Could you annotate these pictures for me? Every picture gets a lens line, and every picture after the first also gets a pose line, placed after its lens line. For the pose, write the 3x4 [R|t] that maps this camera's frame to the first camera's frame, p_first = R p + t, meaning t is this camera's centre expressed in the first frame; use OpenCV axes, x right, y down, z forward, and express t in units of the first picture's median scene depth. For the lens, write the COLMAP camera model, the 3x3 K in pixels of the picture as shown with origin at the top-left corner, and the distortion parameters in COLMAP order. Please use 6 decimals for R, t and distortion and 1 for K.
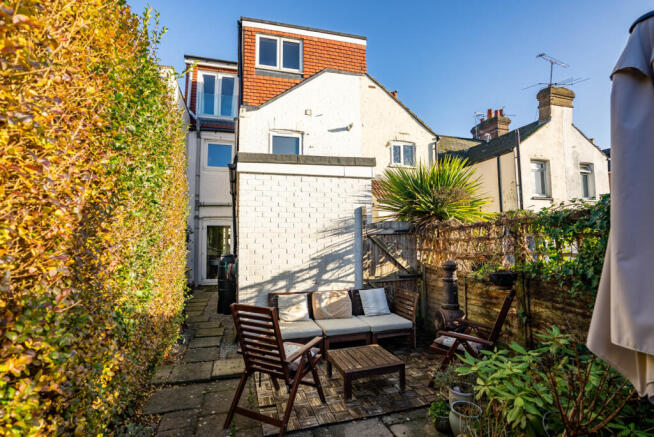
lens RADIAL K [[305.1, 0, 329.1], [0, 305.1, 217.0], [0, 0, 1]] dist [-0.069490, 0.027849]
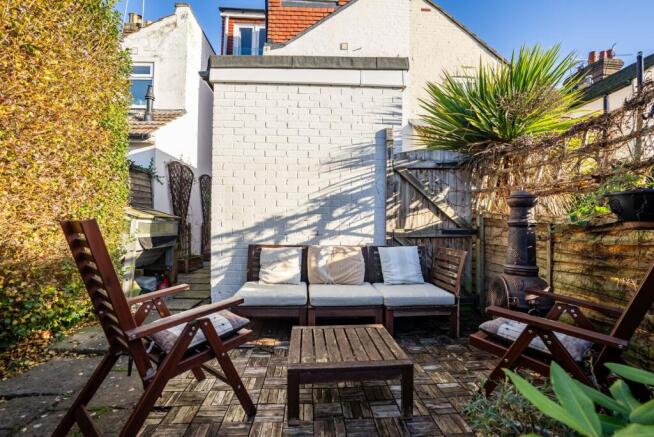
lens RADIAL K [[305.1, 0, 329.1], [0, 305.1, 217.0], [0, 0, 1]] dist [-0.069490, 0.027849]
pose [[0.976523, 0.013869, -0.214966, 0.140052], [-0.000772, 0.998144, 0.060892, 0.134376], [0.215412, -0.059296, 0.974721, 0.314801]]
